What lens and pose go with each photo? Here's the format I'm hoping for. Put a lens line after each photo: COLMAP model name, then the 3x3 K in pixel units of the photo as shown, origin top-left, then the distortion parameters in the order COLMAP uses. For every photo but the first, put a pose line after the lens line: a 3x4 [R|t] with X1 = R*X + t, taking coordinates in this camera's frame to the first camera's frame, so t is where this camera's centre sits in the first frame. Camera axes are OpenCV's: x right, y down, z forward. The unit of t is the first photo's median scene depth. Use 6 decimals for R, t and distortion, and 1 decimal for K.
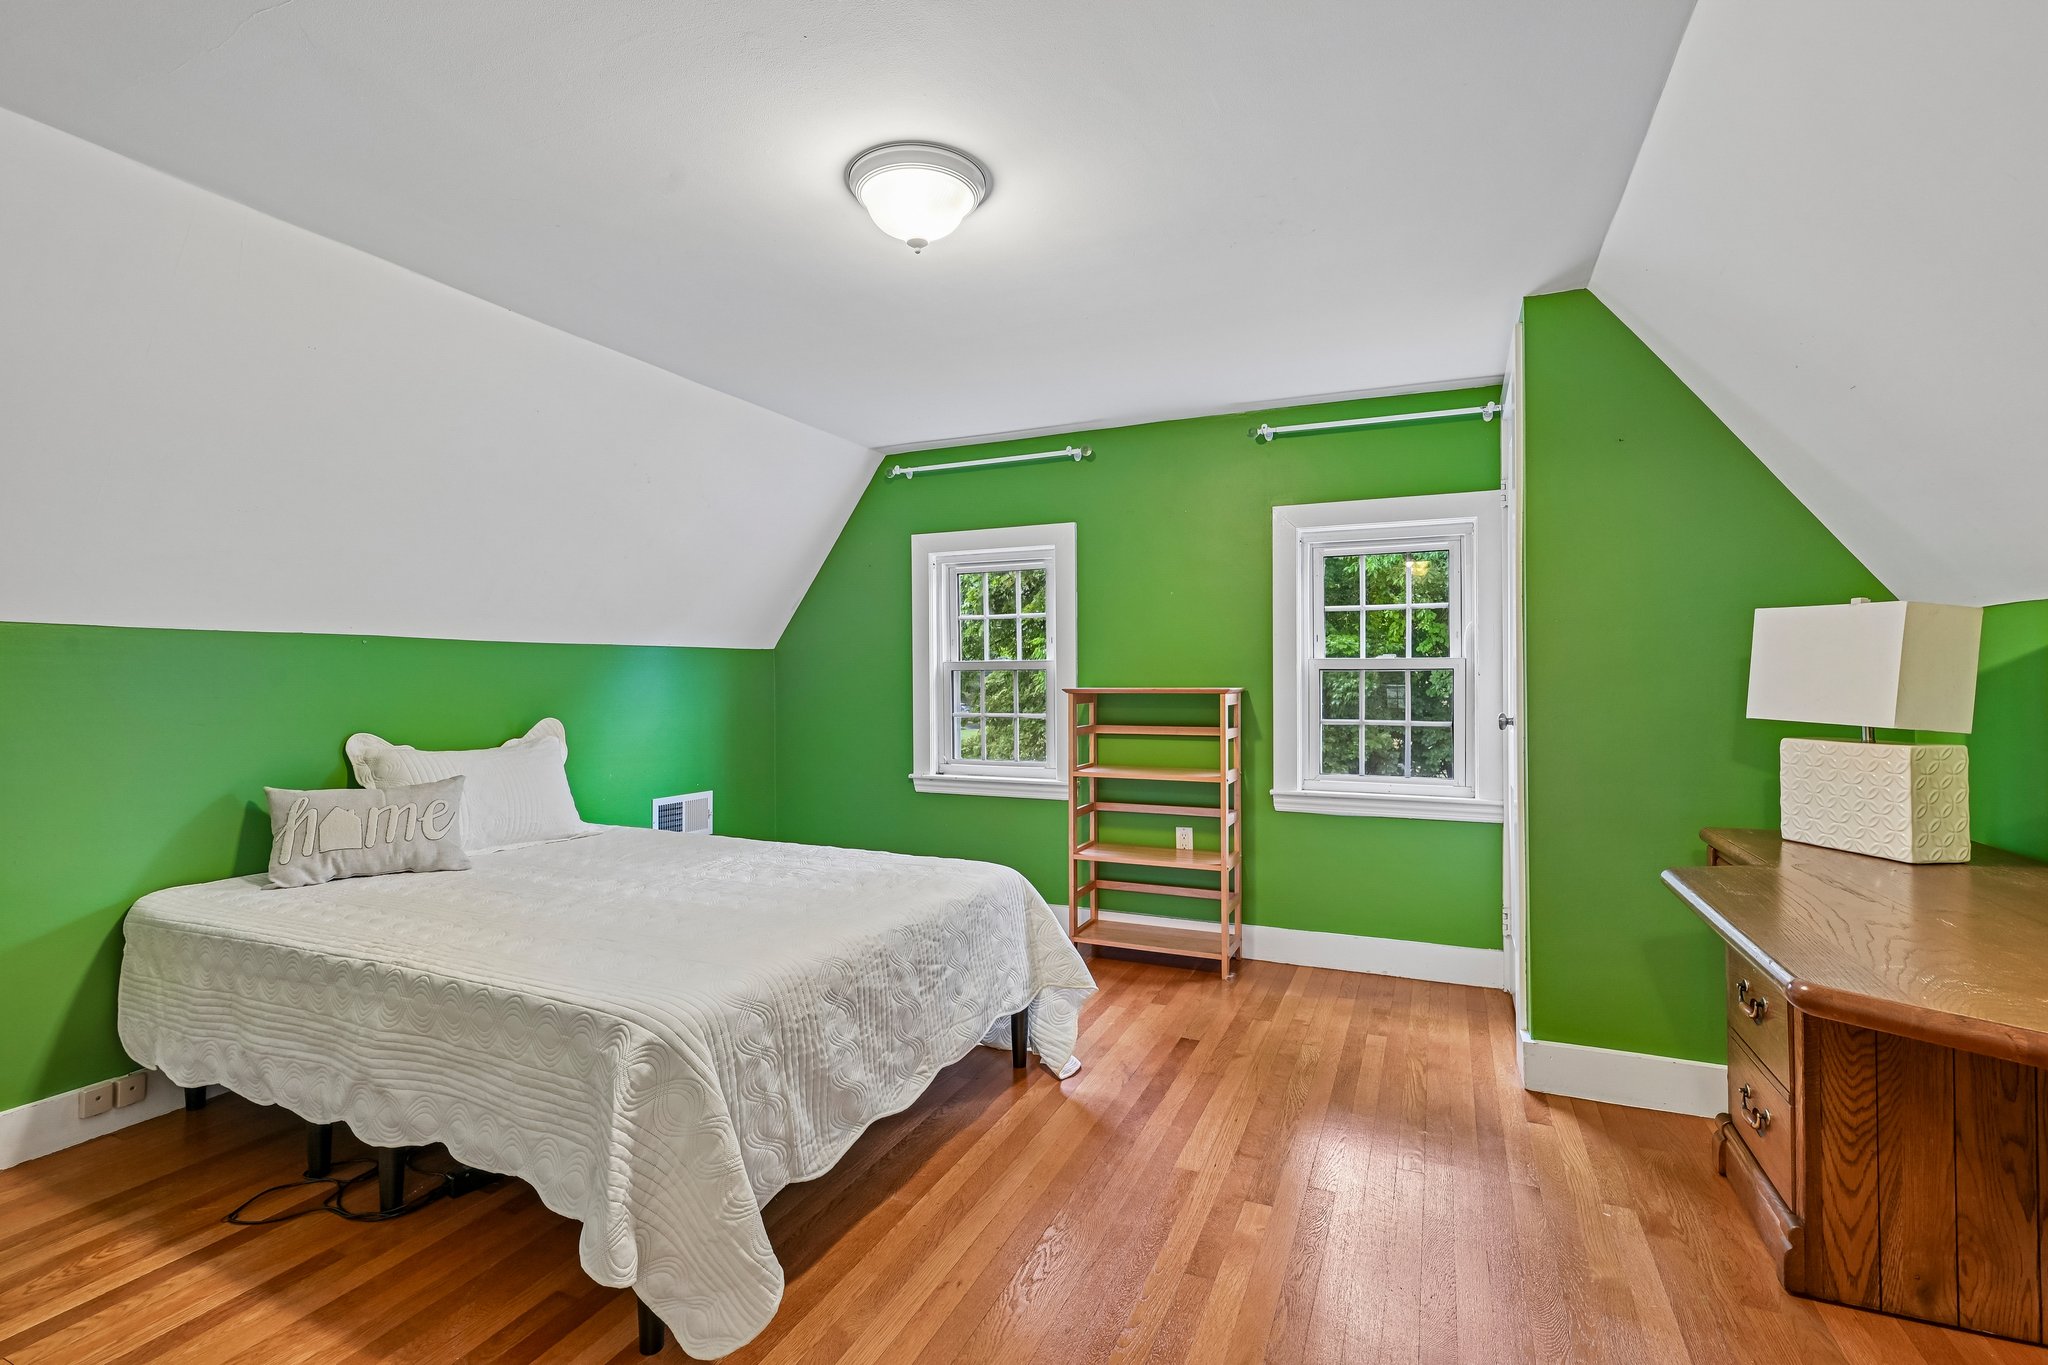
lens RADIAL K [[915.8, 0, 1016.6], [0, 915.8, 680.3], [0, 0, 1]] dist [0.004474, -0.000336]
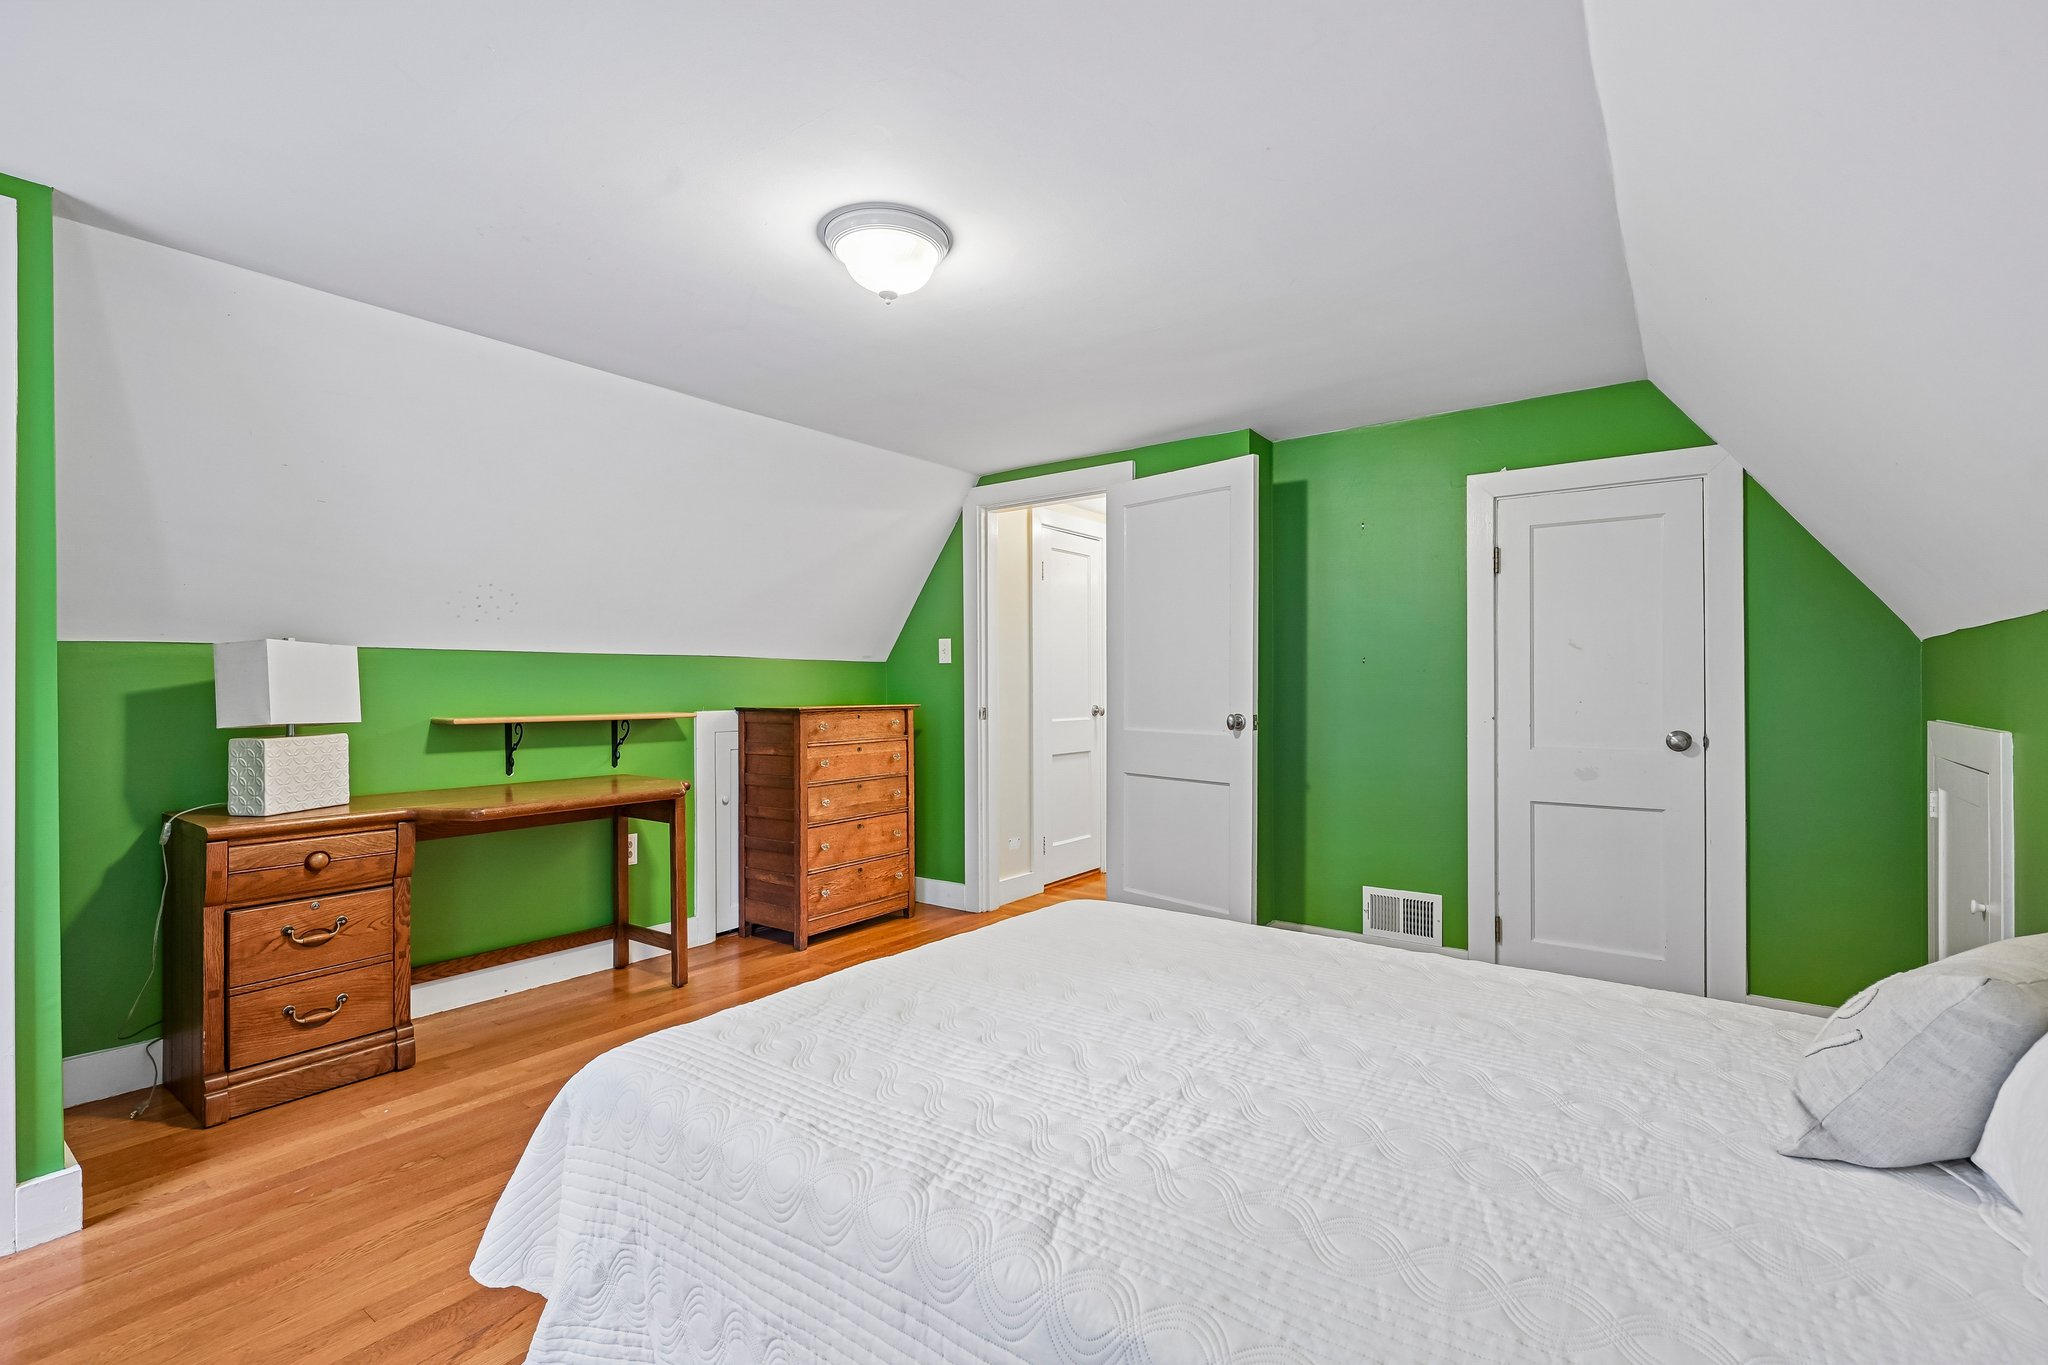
lens RADIAL K [[915.8, 0, 1030.7], [0, 915.8, 692.3], [0, 0, 1]] dist [0.004474, -0.000336]
pose [[-0.979200, 0.001545, 0.202892, -0.259998], [0.003267, 0.999961, 0.008156, -0.004410], [-0.202872, 0.008649, -0.979167, 1.089087]]
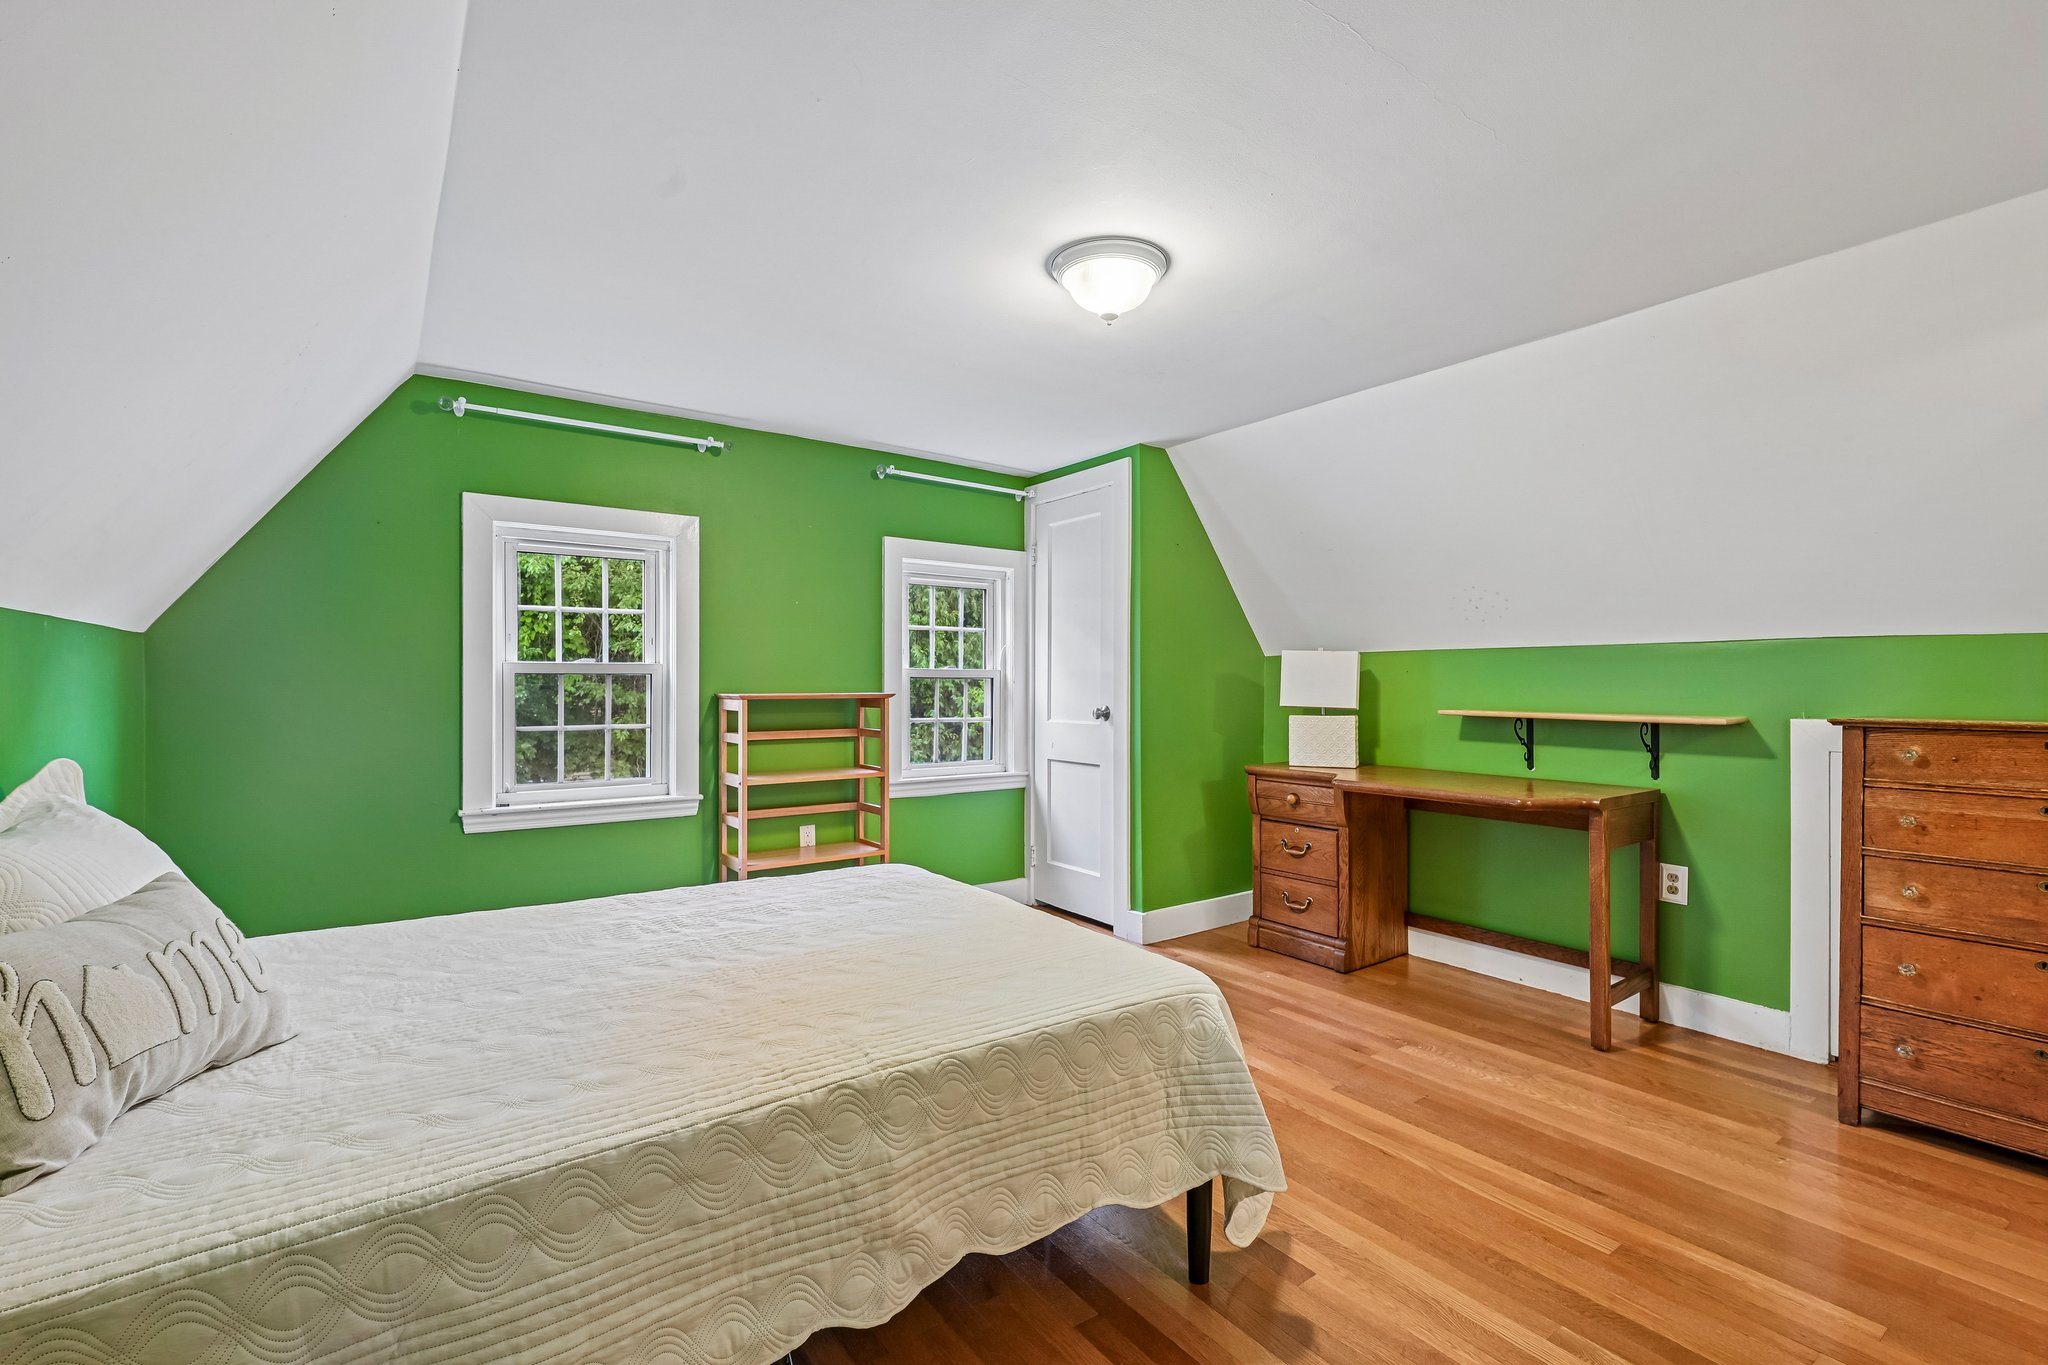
lens RADIAL K [[915.8, 0, 1034.4], [0, 915.8, 671.7], [0, 0, 1]] dist [0.004474, -0.000336]
pose [[0.496550, 0.013571, 0.867902, -0.627697], [-0.001158, 0.999887, -0.014972, -0.000509], [-0.868007, 0.006429, 0.496510, 0.259668]]
